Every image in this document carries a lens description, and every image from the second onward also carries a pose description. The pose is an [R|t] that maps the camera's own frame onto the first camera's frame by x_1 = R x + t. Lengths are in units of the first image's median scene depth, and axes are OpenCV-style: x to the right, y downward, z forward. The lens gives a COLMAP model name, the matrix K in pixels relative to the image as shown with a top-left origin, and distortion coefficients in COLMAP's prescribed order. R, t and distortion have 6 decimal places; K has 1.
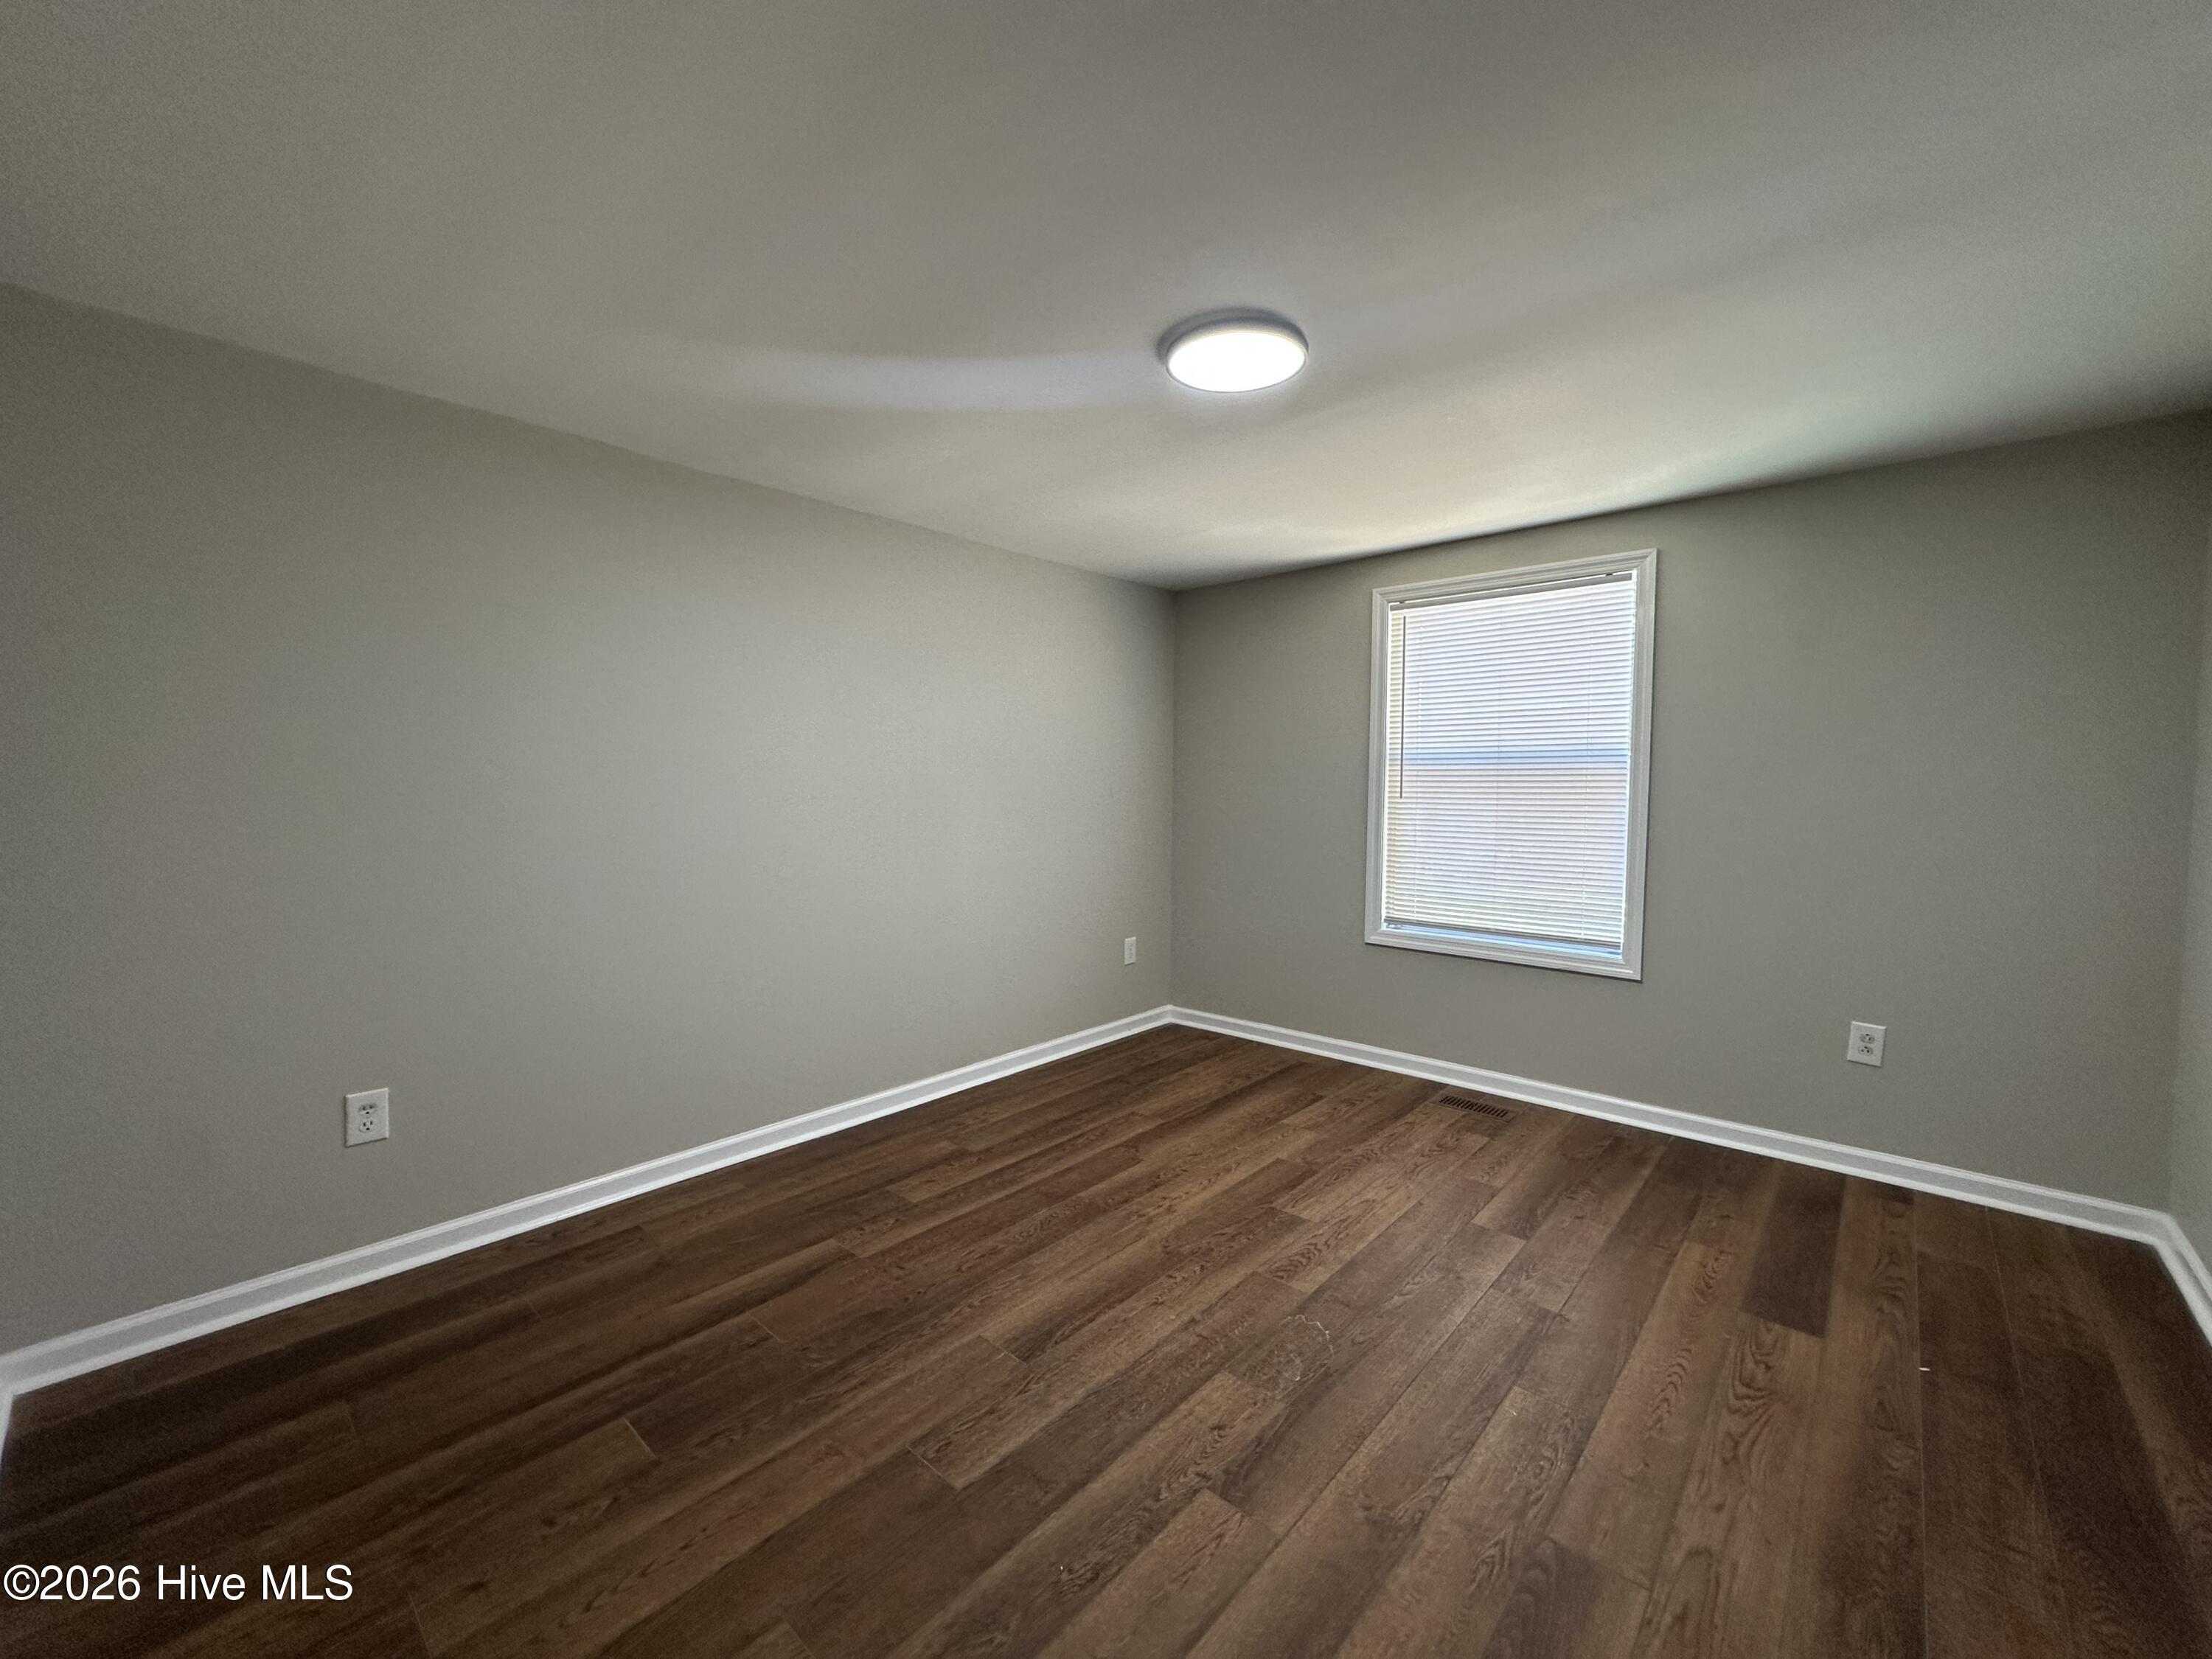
lens RADIAL K [[878.5, 0, 1106.0], [0, 878.5, 829.5], [0, 0, 1]] dist [-0.008876, -0.000004]
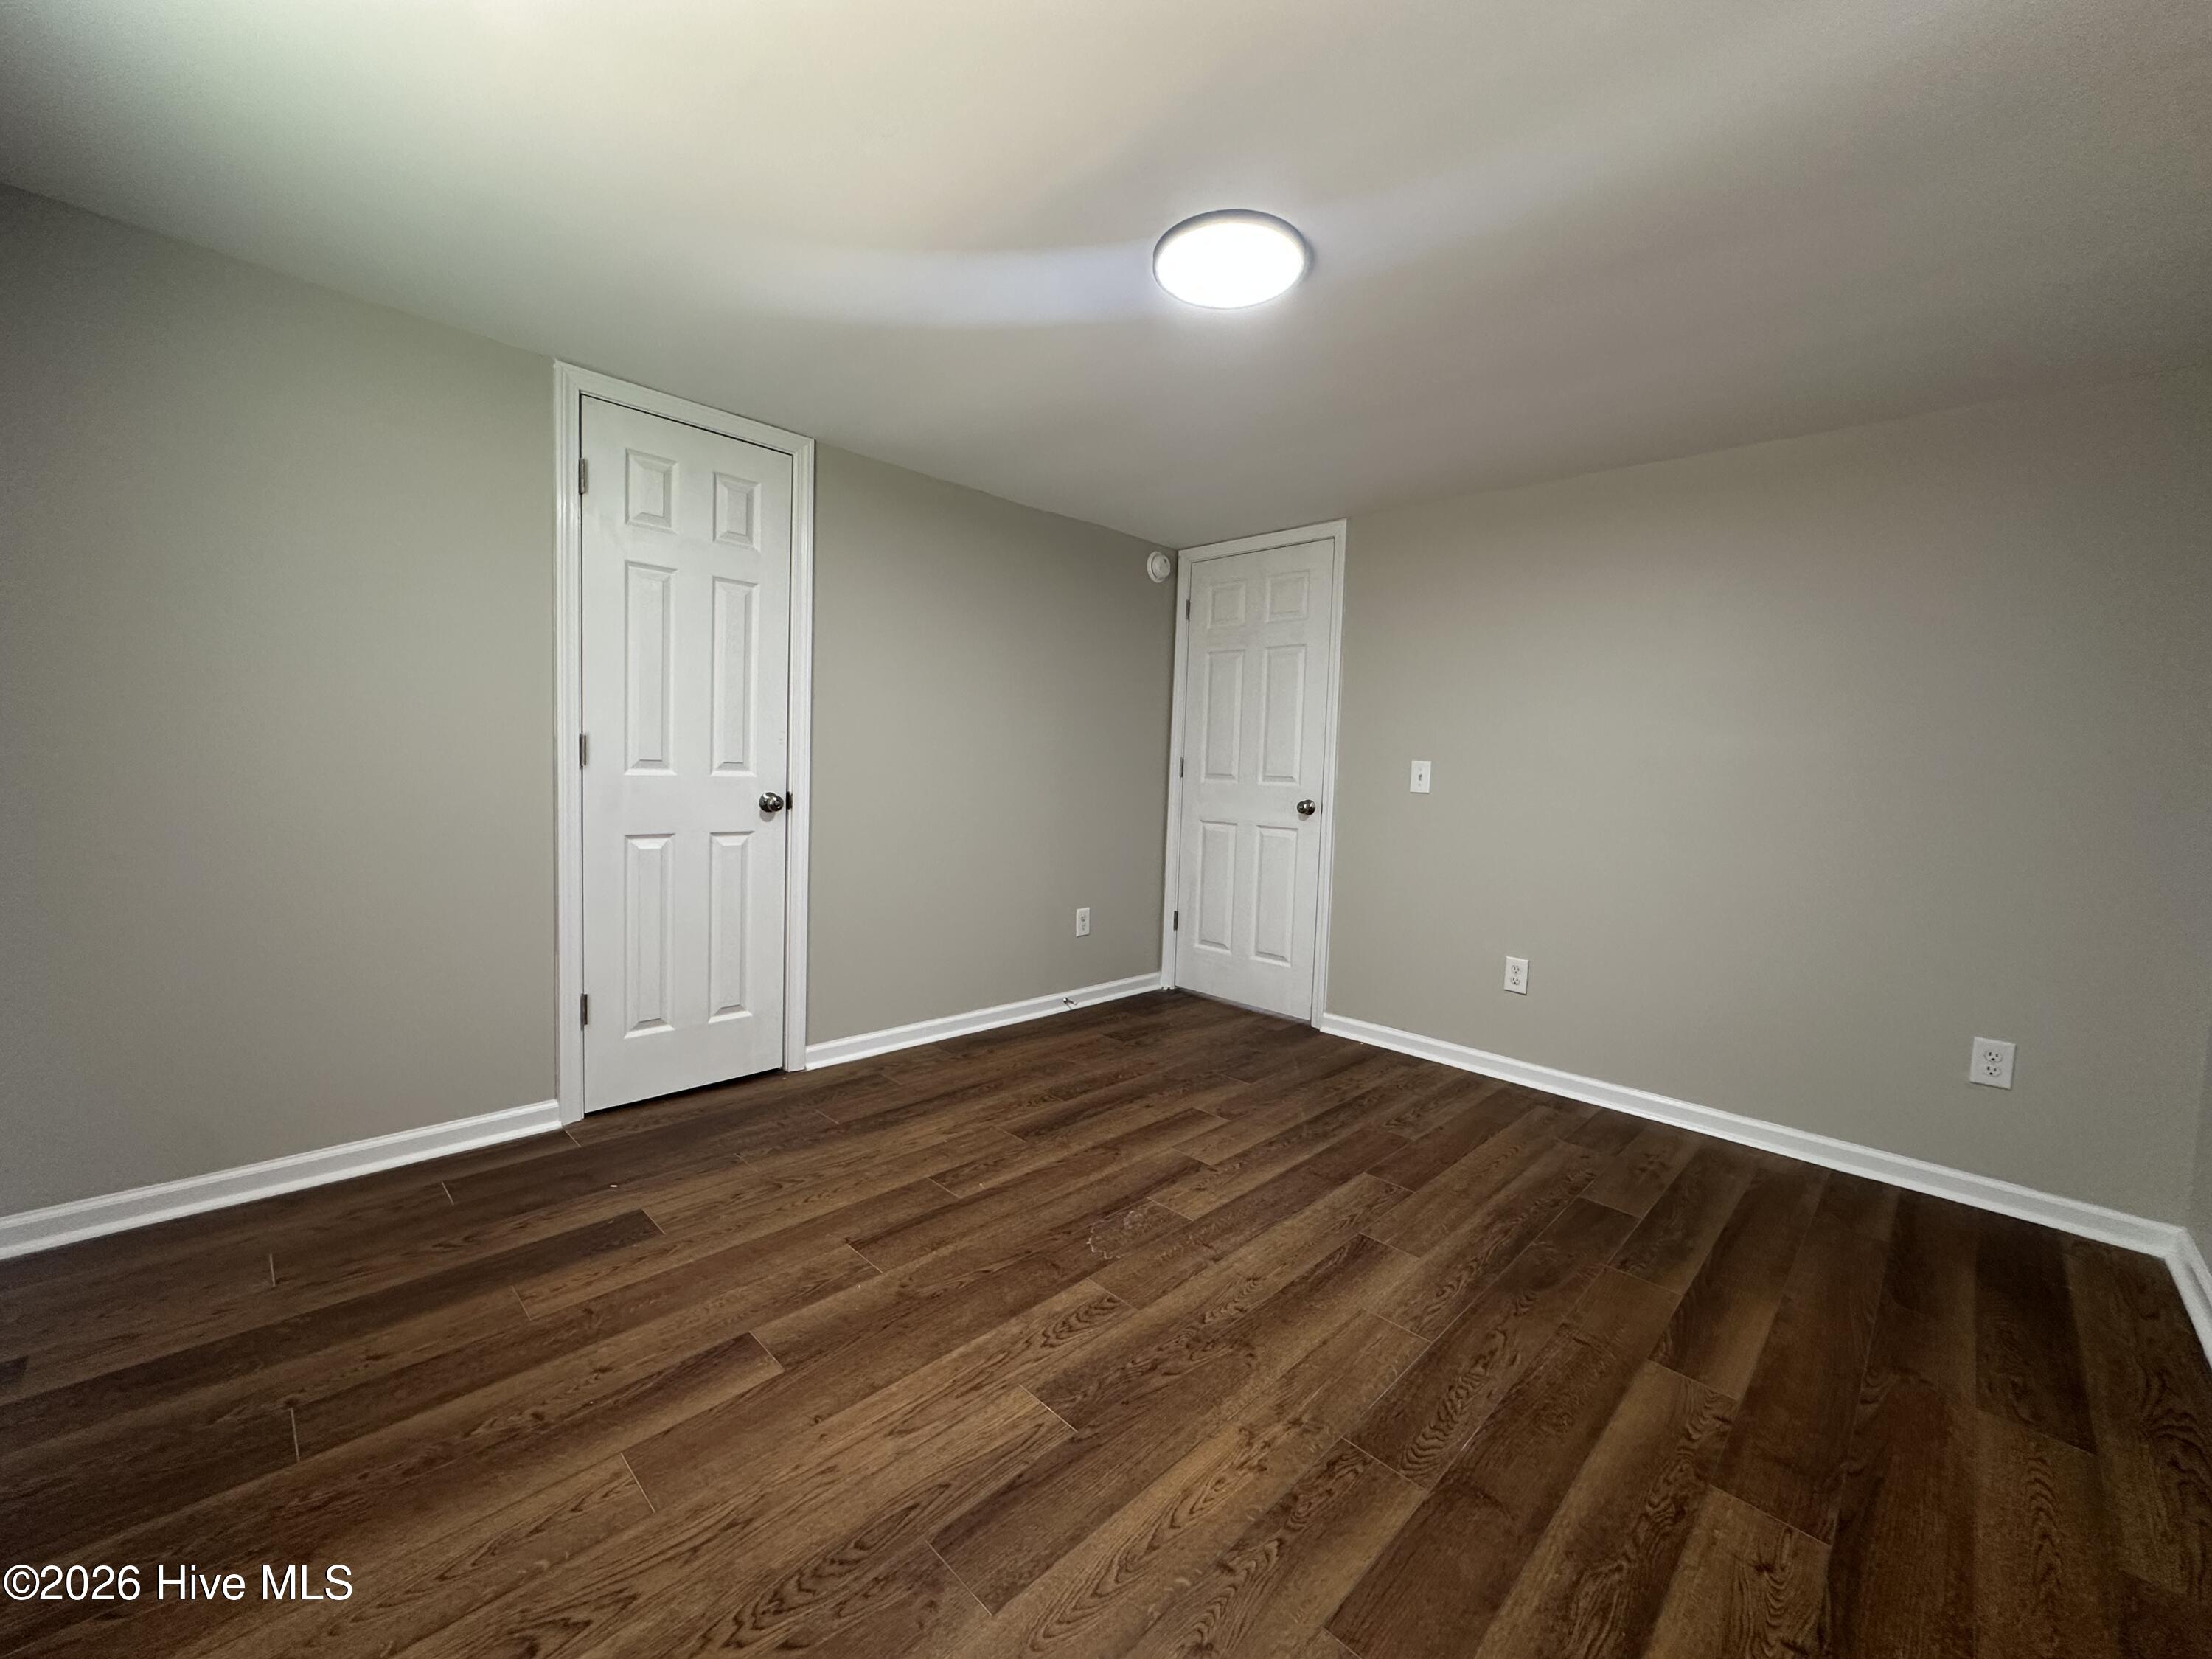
lens RADIAL K [[878.5, 0, 1106.0], [0, 878.5, 829.5], [0, 0, 1]] dist [-0.008876, -0.000004]
pose [[-0.998252, -0.043325, 0.040196, 0.194450], [-0.037614, 0.990357, 0.133333, -0.054894], [-0.045585, 0.131588, -0.990256, 1.824474]]
